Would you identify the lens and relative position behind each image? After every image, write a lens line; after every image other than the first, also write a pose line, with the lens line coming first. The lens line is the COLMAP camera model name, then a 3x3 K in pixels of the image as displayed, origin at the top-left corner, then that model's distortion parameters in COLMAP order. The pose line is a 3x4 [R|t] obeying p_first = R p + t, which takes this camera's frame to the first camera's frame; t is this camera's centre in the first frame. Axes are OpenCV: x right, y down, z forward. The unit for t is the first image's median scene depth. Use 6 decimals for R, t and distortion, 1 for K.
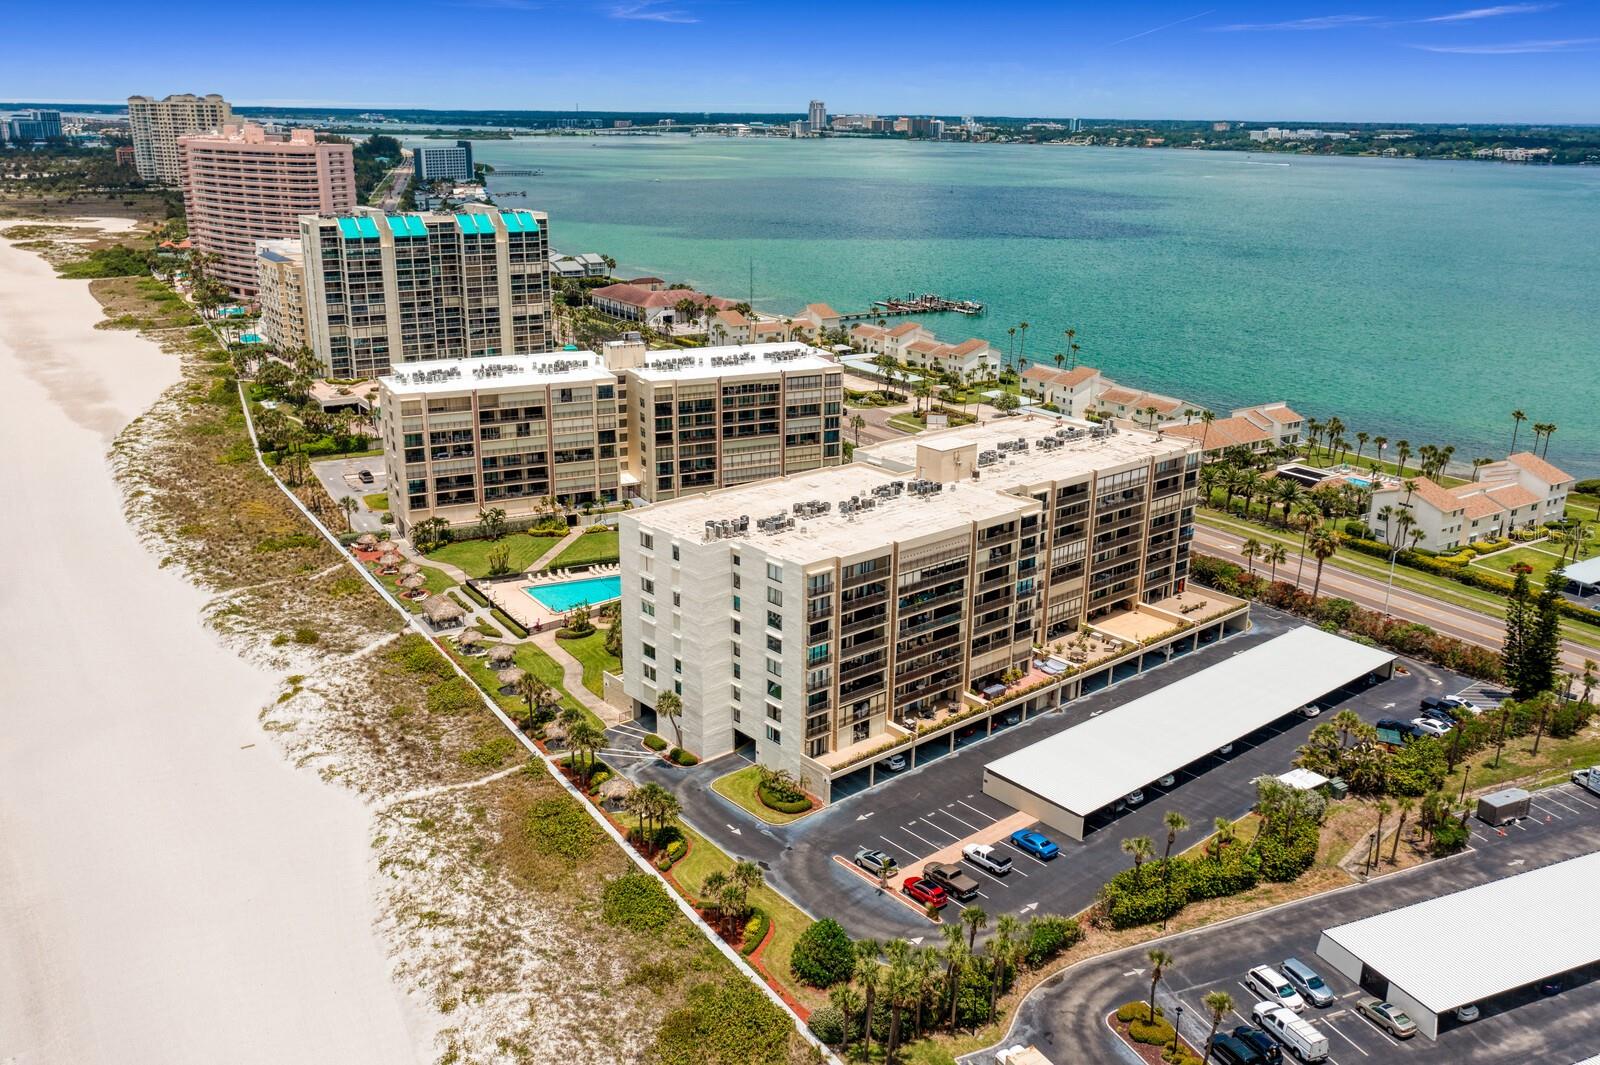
lens RADIAL K [[1324.5, 0, 800.0], [0, 1324.5, 532.5], [0, 0, 1]] dist [-0.000429, 0.019496]
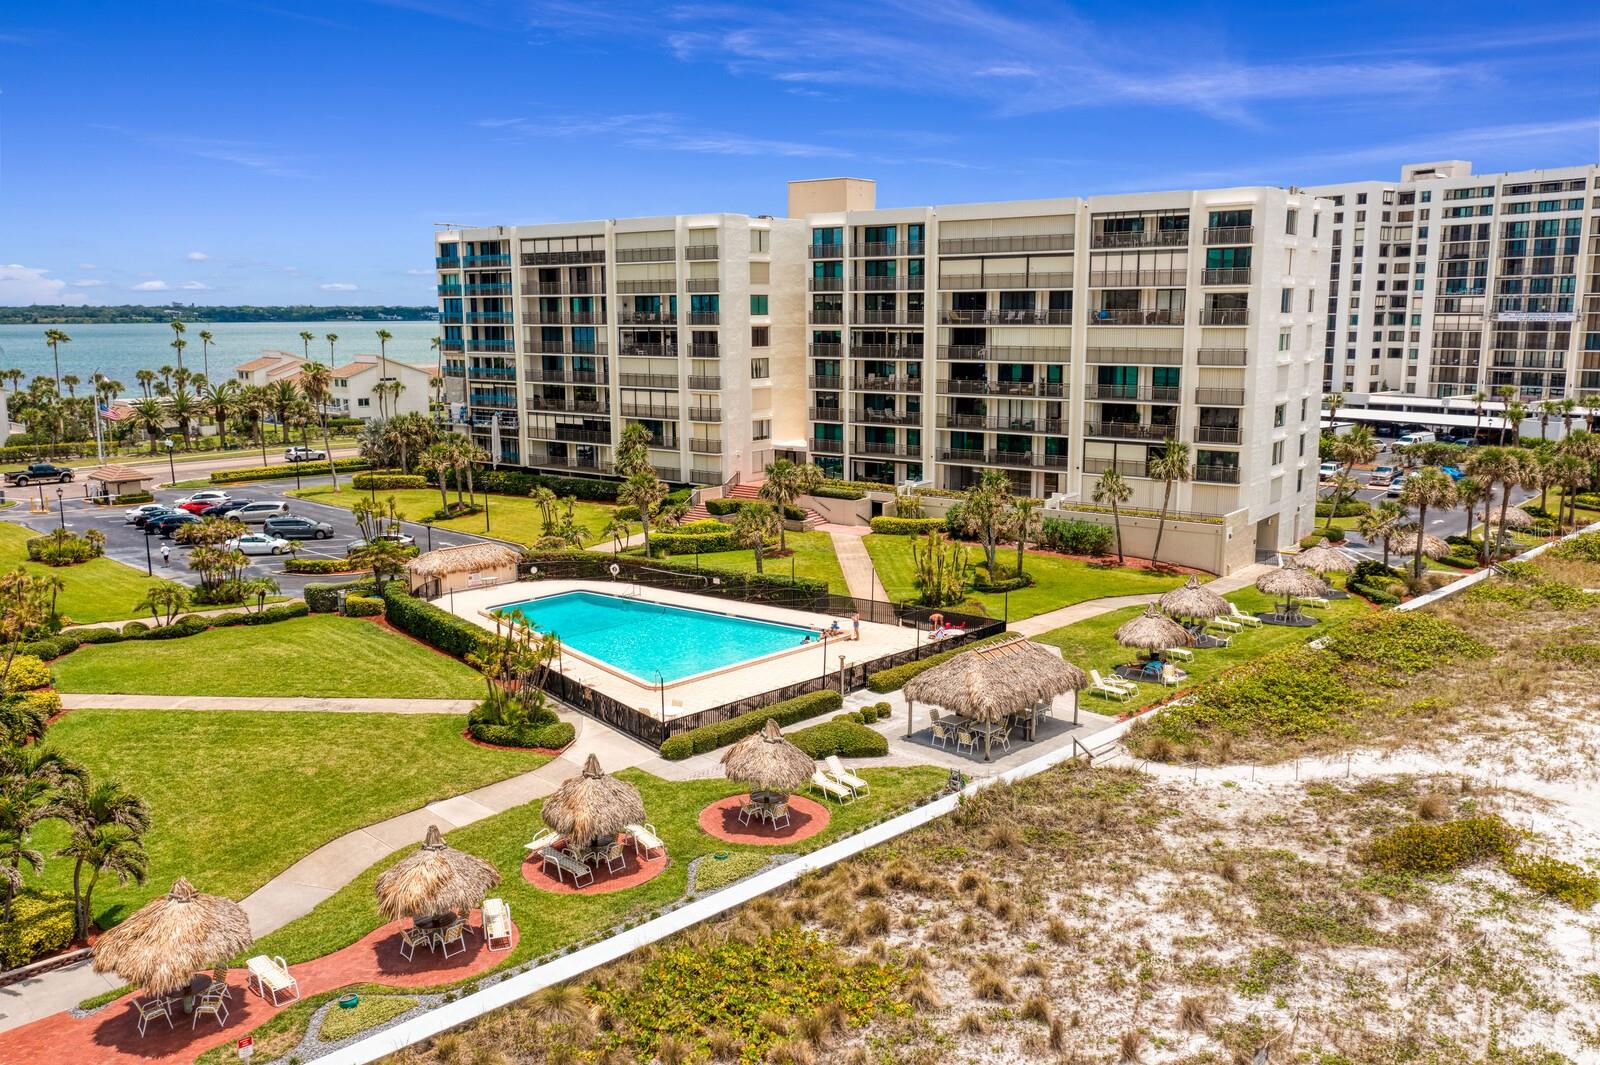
lens RADIAL K [[1300.1, 0, 810.1], [0, 1300.1, 523.3], [0, 0, 1]] dist [-0.007488, 0.031787]
pose [[-0.217305, -0.172138, 0.960805, -0.418214], [0.290204, 0.928424, 0.231972, -0.041459], [-0.931966, 0.329238, -0.151796, 0.839918]]
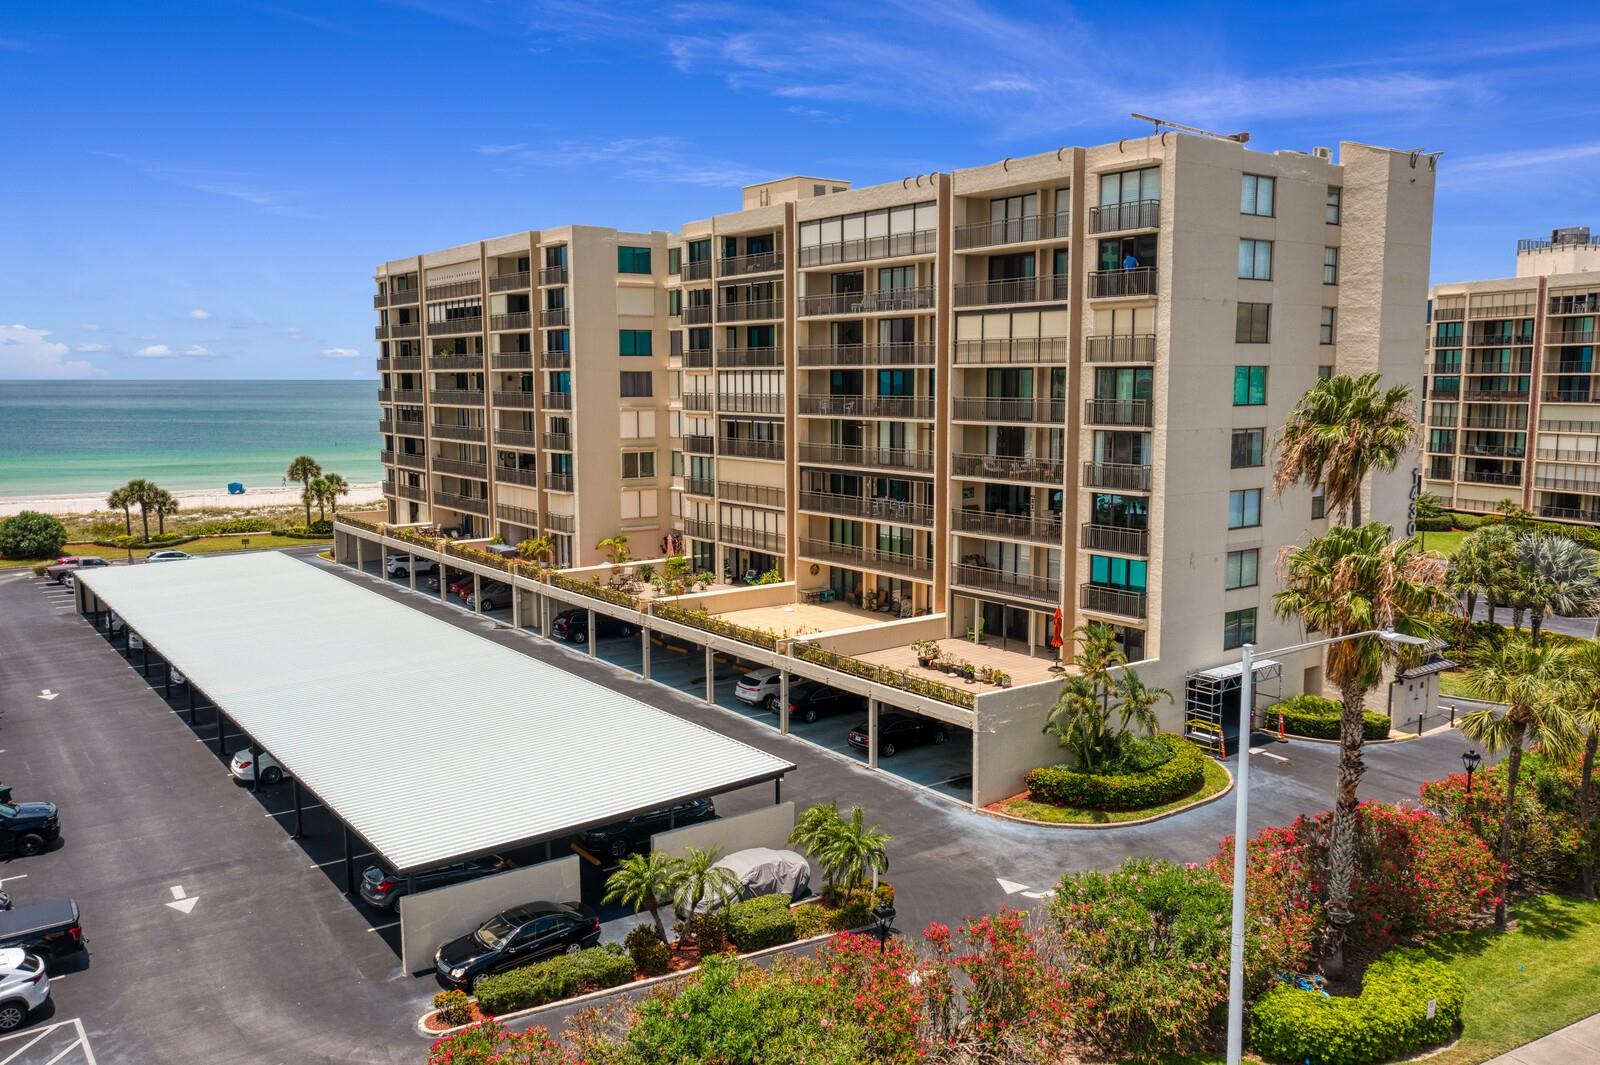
lens RADIAL K [[1250.3, 0, 800.0], [0, 1250.3, 532.5], [0, 0, 1]] dist [-0.003485, 0.000856]
pose [[-0.065436, 0.118212, -0.990830, 0.455341], [-0.294450, 0.946456, 0.132364, -0.000128], [0.953424, 0.300411, -0.027125, 0.755475]]
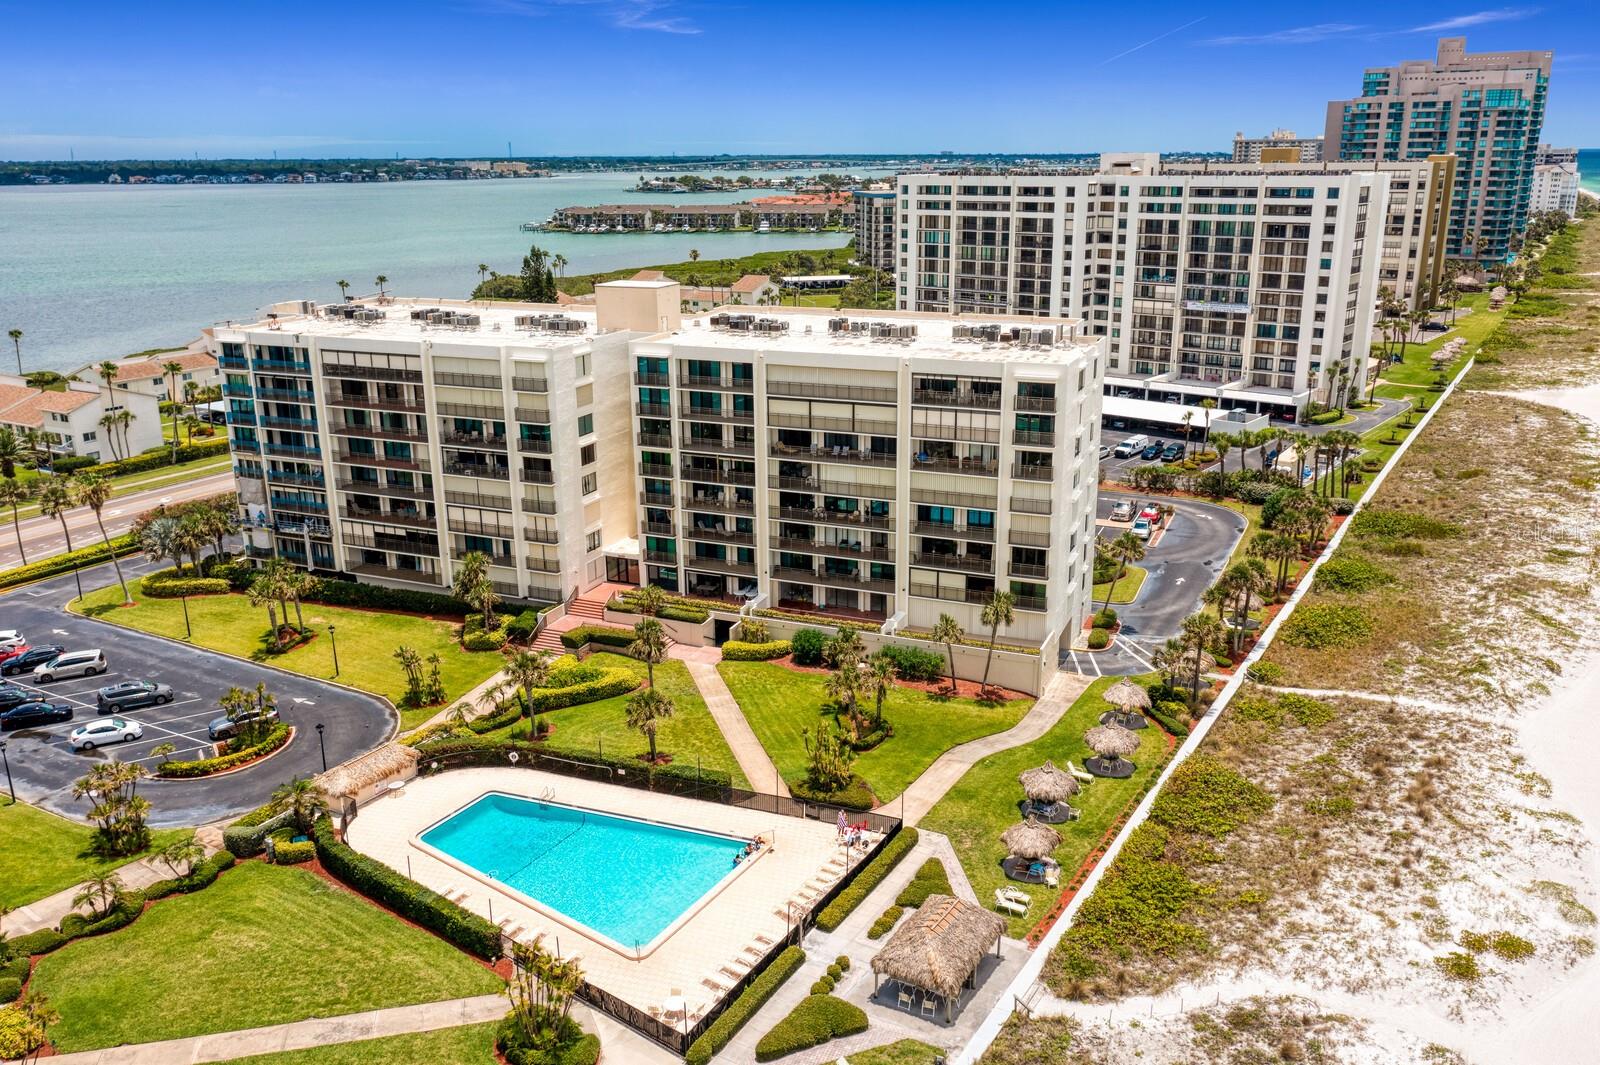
lens RADIAL K [[1300.1, 0, 810.1], [0, 1300.1, 523.3], [0, 0, 1]] dist [-0.007488, 0.031787]
pose [[-0.450897, -0.256603, 0.854896, -0.413217], [0.268883, 0.874244, 0.404227, -0.152698], [-0.851113, 0.412132, -0.325198, 0.861611]]
